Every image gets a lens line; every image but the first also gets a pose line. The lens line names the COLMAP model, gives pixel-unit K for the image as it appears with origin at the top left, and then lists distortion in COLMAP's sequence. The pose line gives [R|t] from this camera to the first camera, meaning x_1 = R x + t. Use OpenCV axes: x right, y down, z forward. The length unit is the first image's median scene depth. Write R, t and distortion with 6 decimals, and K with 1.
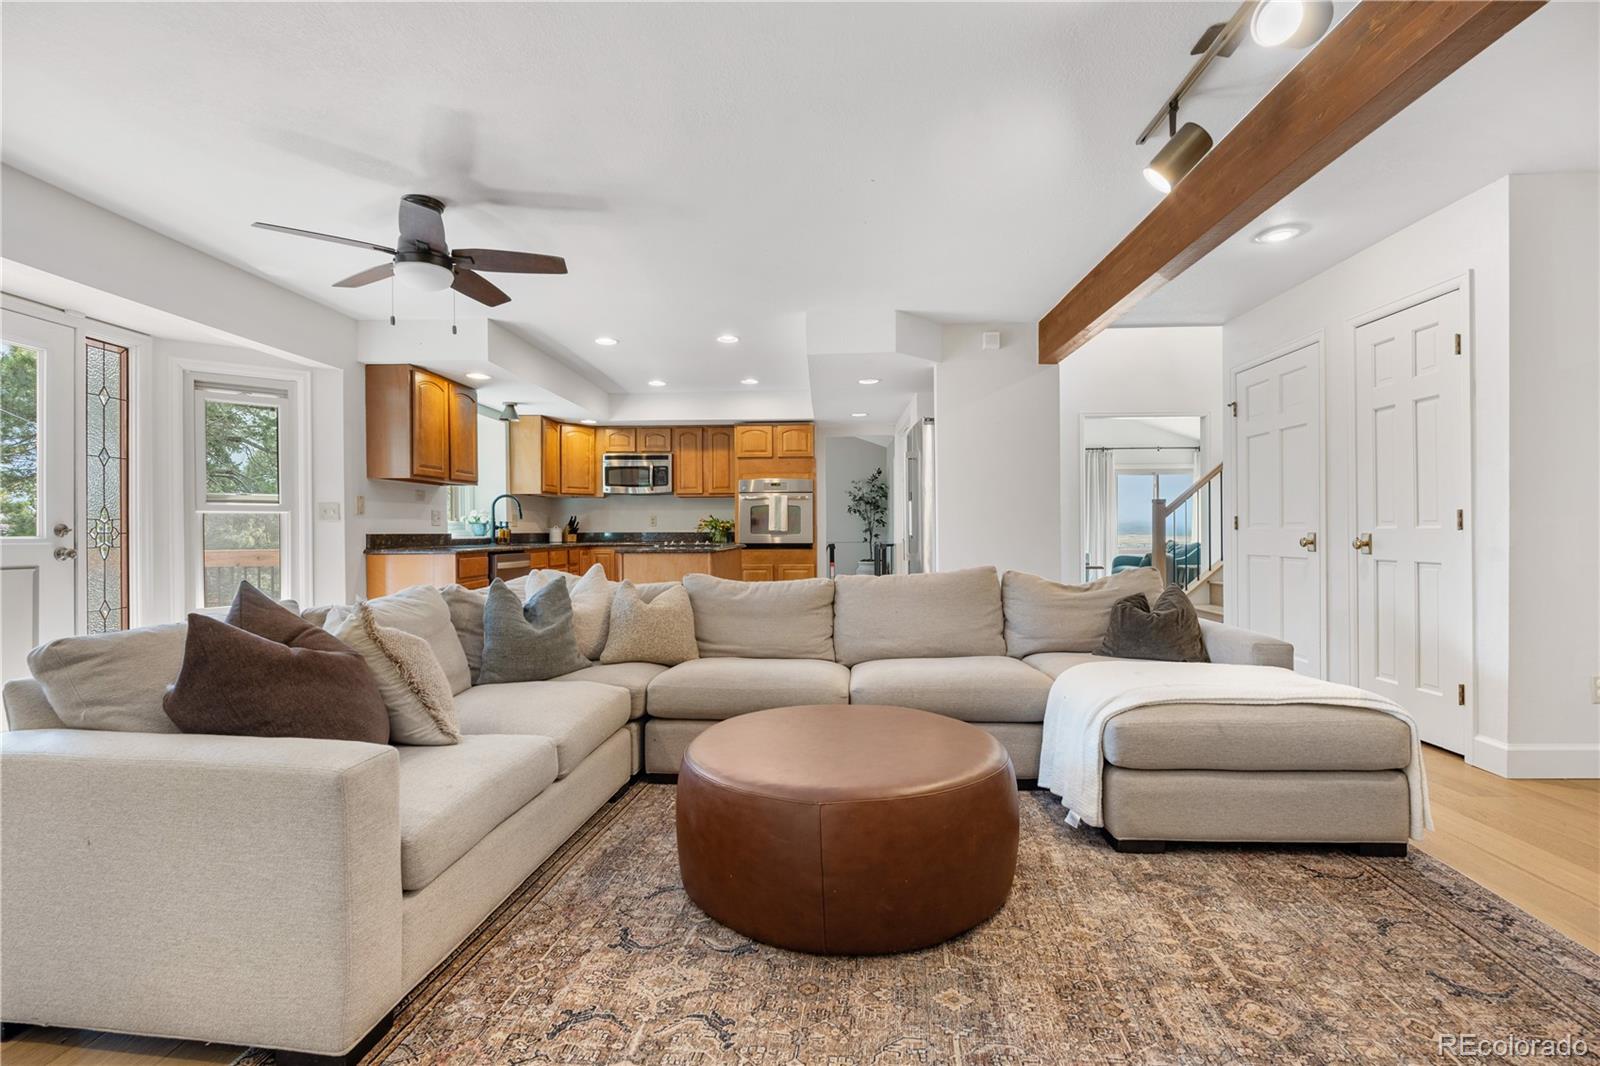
lens RADIAL K [[699.4, 0, 799.5], [0, 699.4, 531.2], [0, 0, 1]] dist [-0.009265, -0.000074]
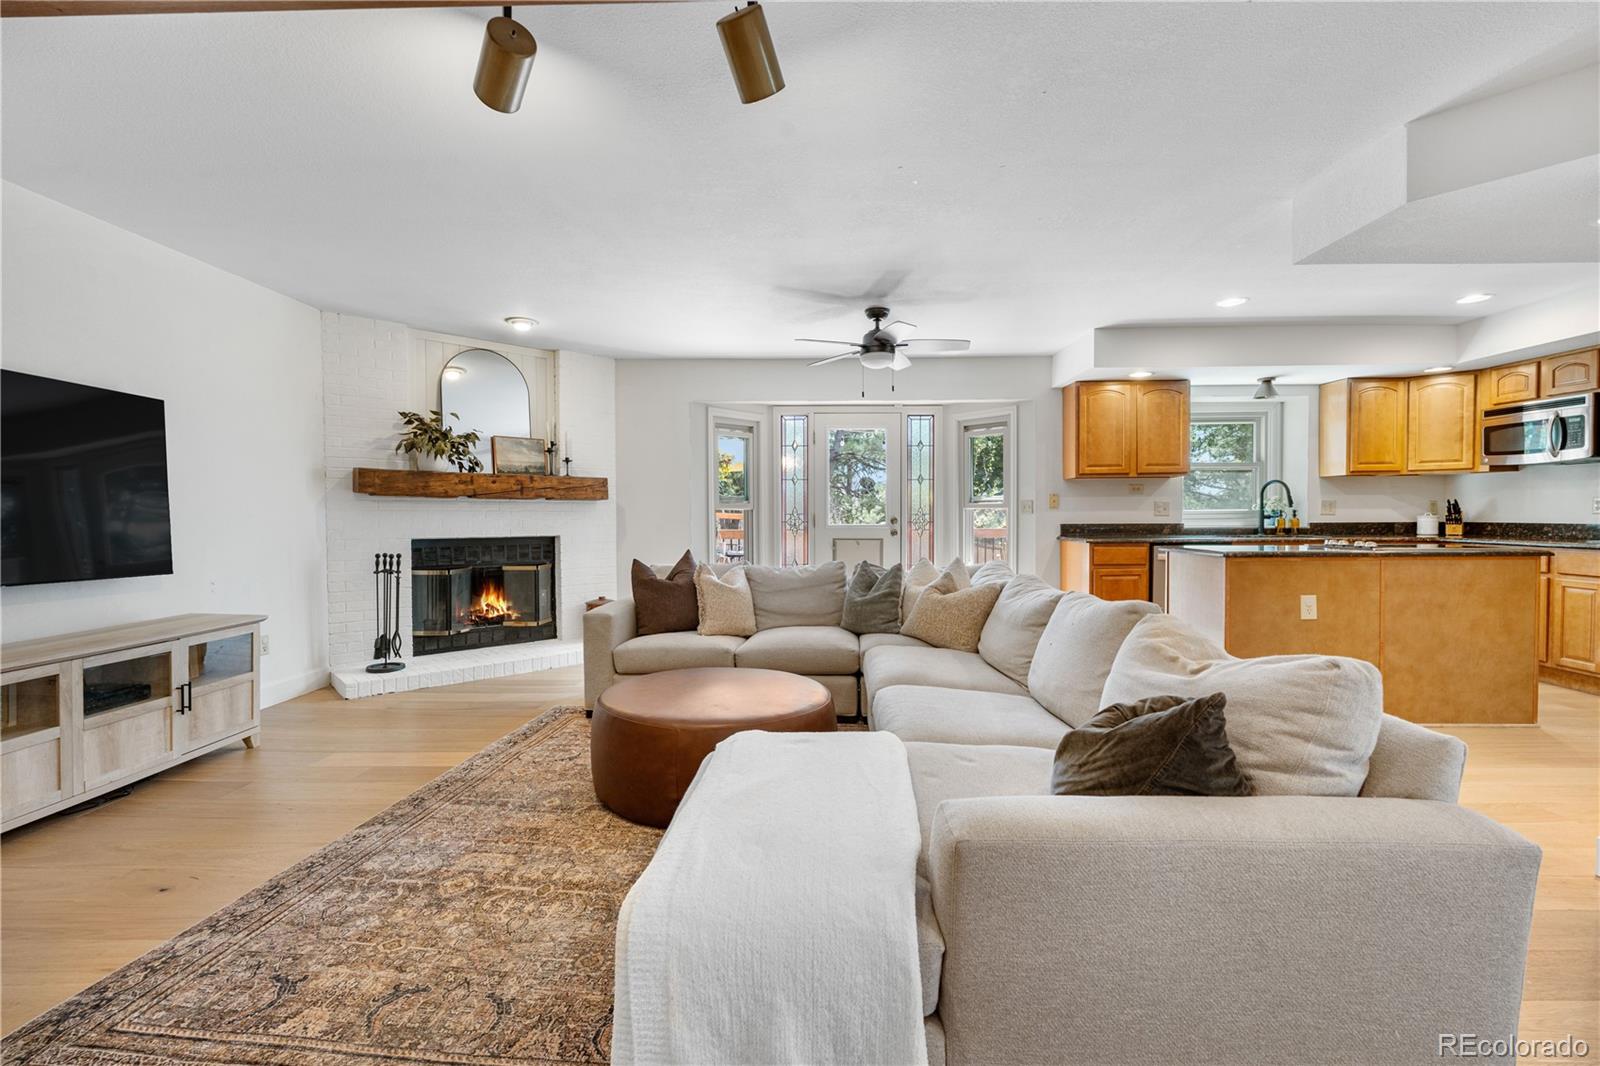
lens RADIAL K [[699.4, 0, 793.6], [0, 699.4, 526.5], [0, 0, 1]] dist [-0.009265, -0.000074]
pose [[0.028511, 0.023330, -0.999321, 0.409920], [0.005992, 0.999706, 0.023510, -0.015603], [0.999576, -0.006658, 0.028363, 0.320183]]
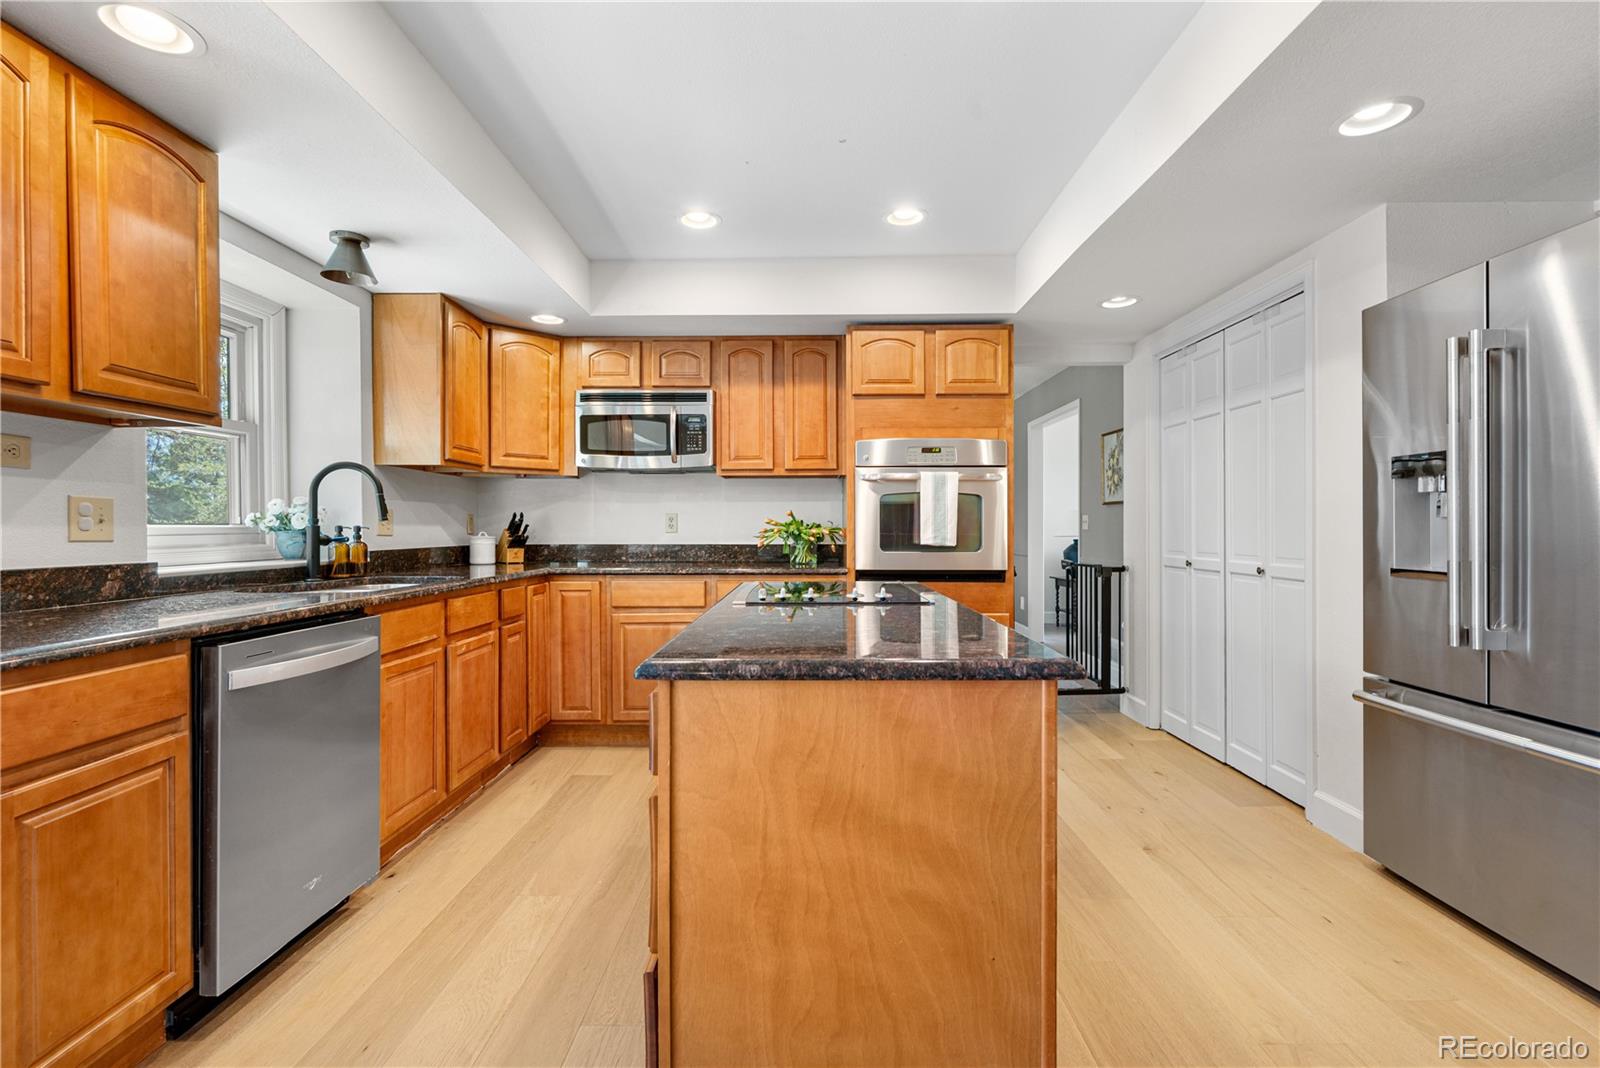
lens RADIAL K [[737.9, 0, 795.1], [0, 737.9, 532.5], [0, 0, 1]] dist [-0.005126, 0.000040]
pose [[0.999752, 0.004164, 0.021860, -0.142817], [-0.004304, 0.999970, 0.006372, -0.012525], [-0.021833, -0.006465, 0.999741, 0.493415]]
